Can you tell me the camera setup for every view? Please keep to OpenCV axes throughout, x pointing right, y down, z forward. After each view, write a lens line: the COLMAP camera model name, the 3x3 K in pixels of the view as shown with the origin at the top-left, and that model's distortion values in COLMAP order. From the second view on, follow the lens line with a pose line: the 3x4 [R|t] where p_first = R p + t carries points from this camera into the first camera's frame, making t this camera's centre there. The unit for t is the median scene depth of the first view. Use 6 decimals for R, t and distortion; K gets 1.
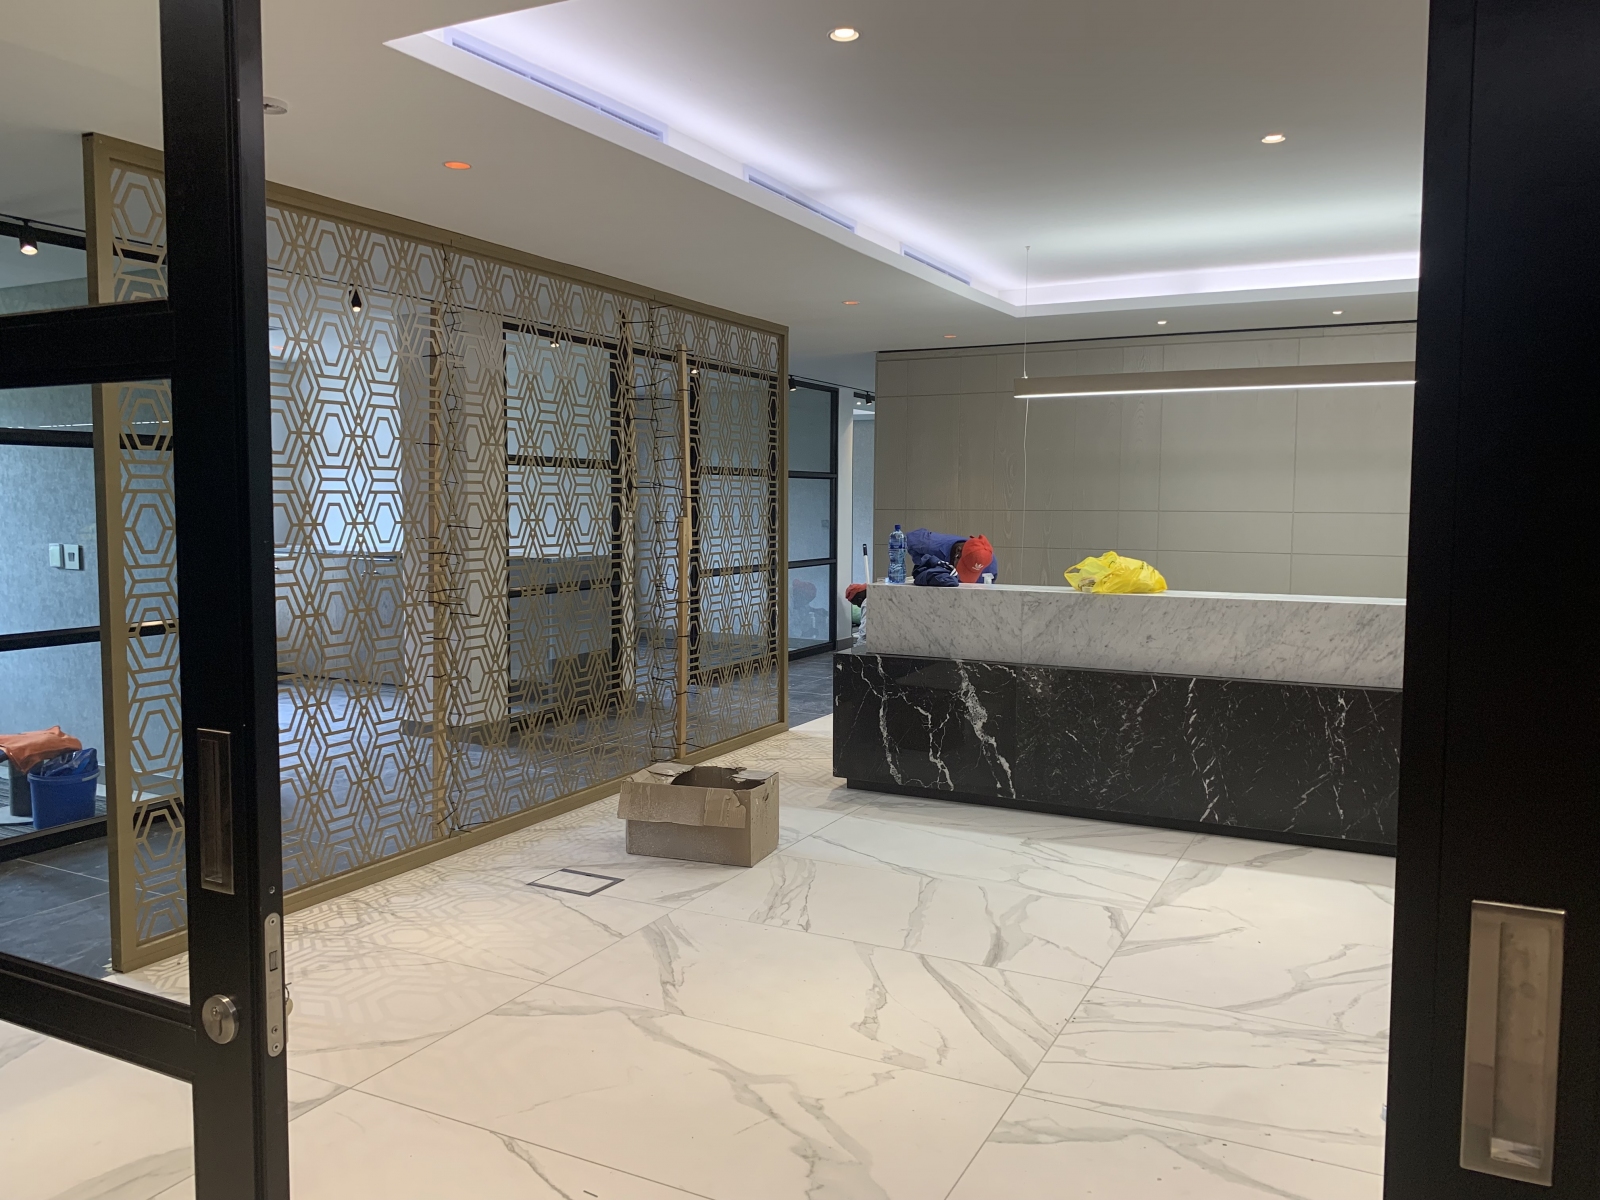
lens RADIAL K [[1209.3, 0, 814.2], [0, 1209.3, 588.4], [0, 0, 1]] dist [0.061396, -0.088361]
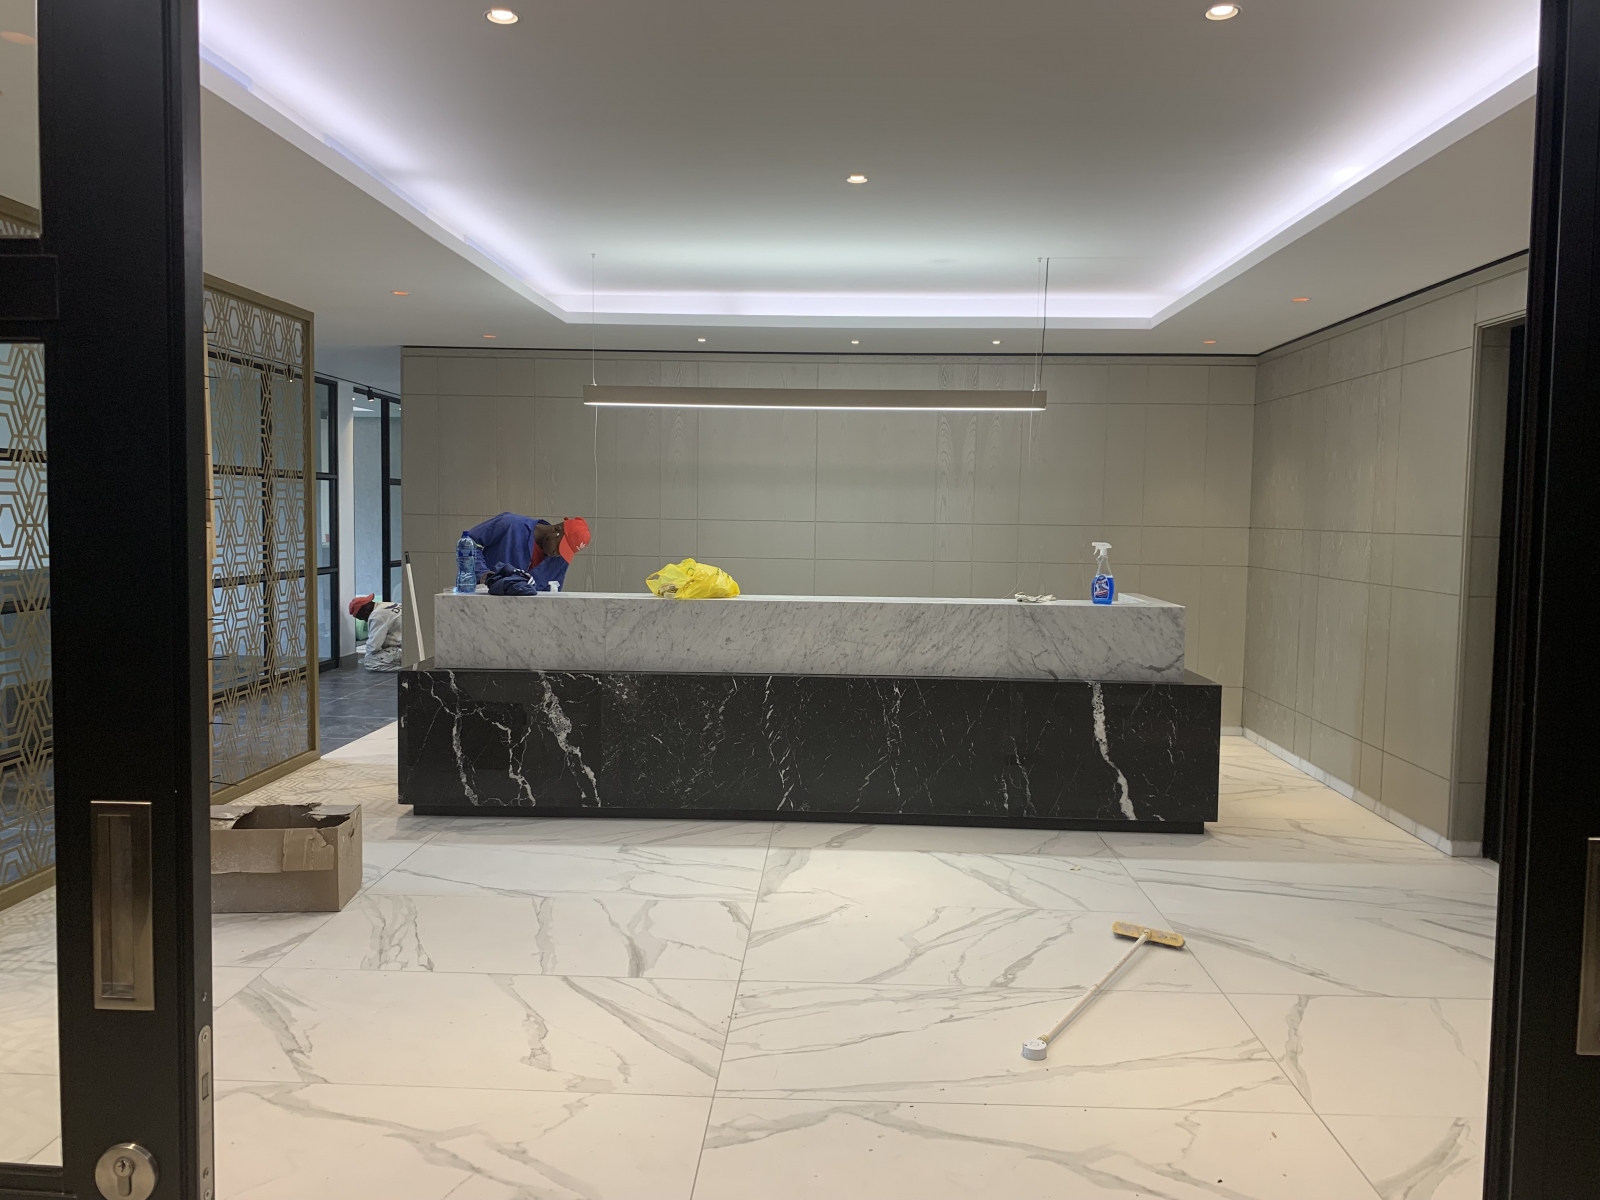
lens RADIAL K [[1209.3, 0, 795.9], [0, 1209.3, 589.1], [0, 0, 1]] dist [0.061396, -0.088361]
pose [[0.911193, -0.018418, 0.411568, -0.106875], [0.020141, 0.999797, 0.000150, -0.002796], [-0.411487, 0.008152, 0.911379, 0.028988]]
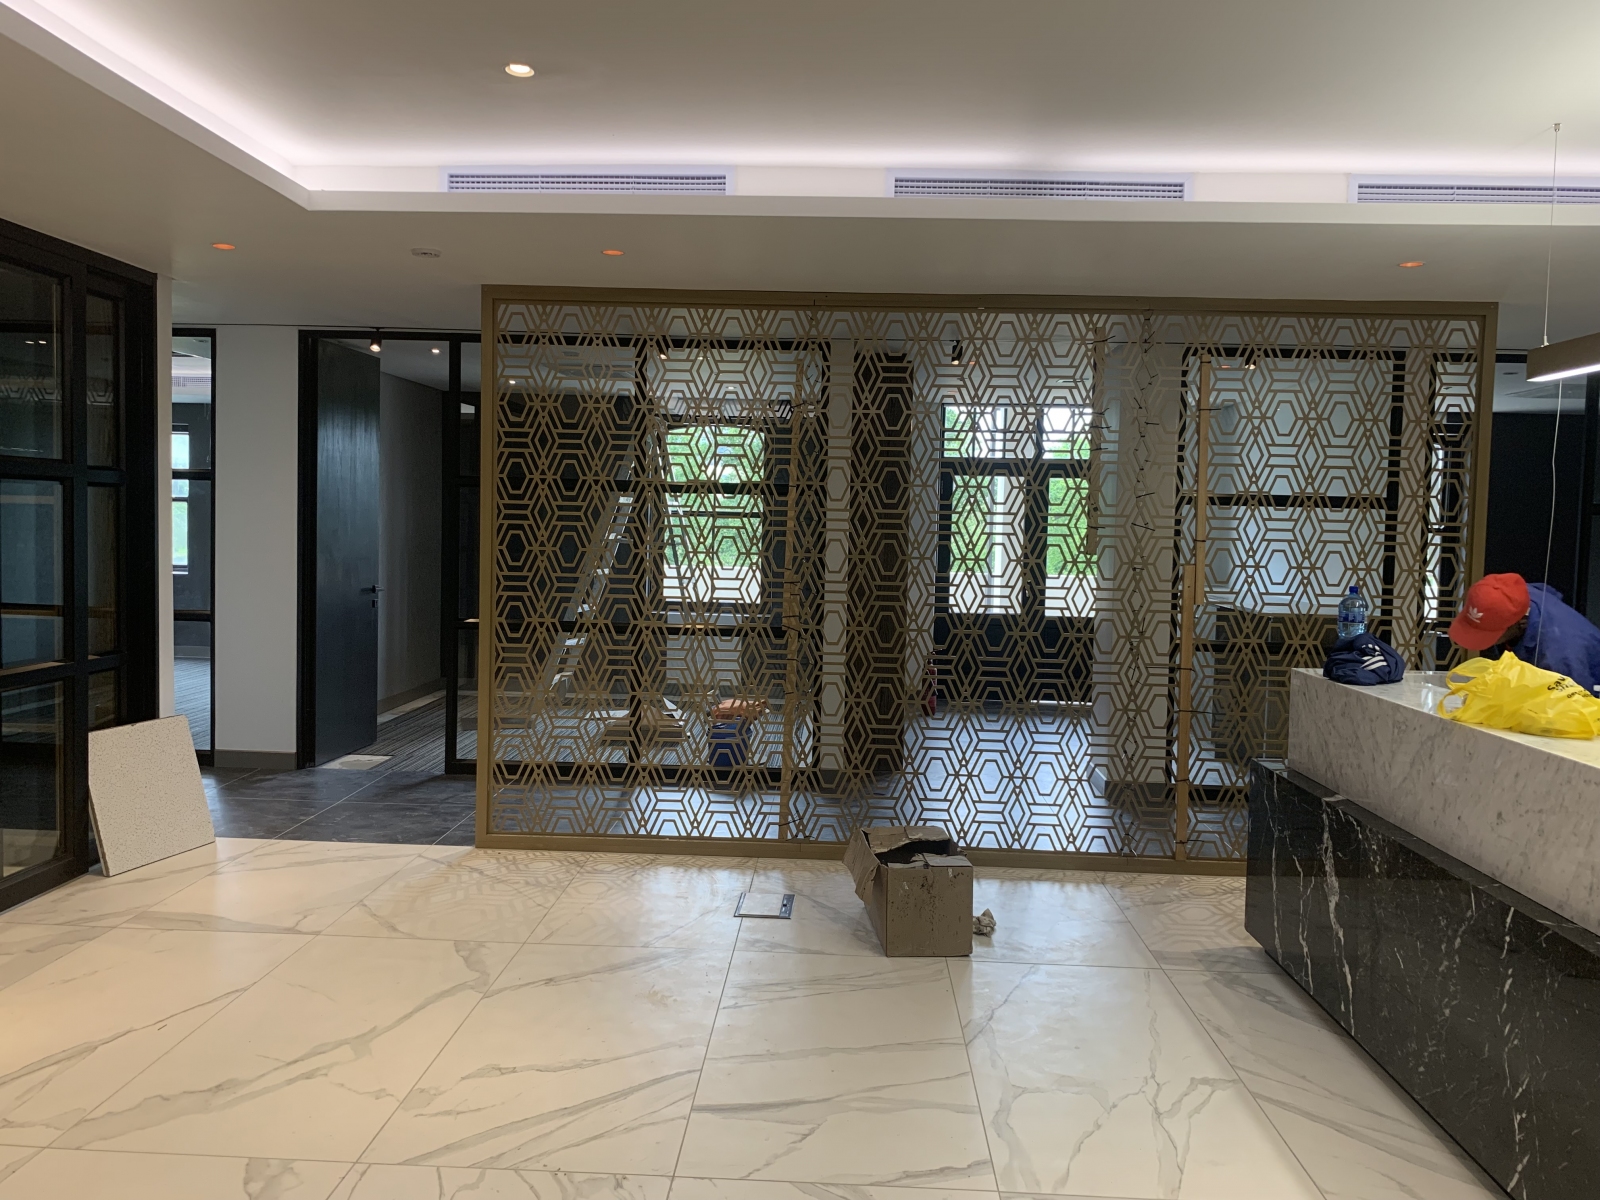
lens RADIAL K [[1209.3, 0, 794.5], [0, 1209.3, 594.2], [0, 0, 1]] dist [0.061396, -0.088361]
pose [[0.405566, 0.056537, -0.912316, 0.685937], [-0.086188, 0.996004, 0.023409, -0.045898], [0.909993, 0.069137, 0.408818, 0.533795]]
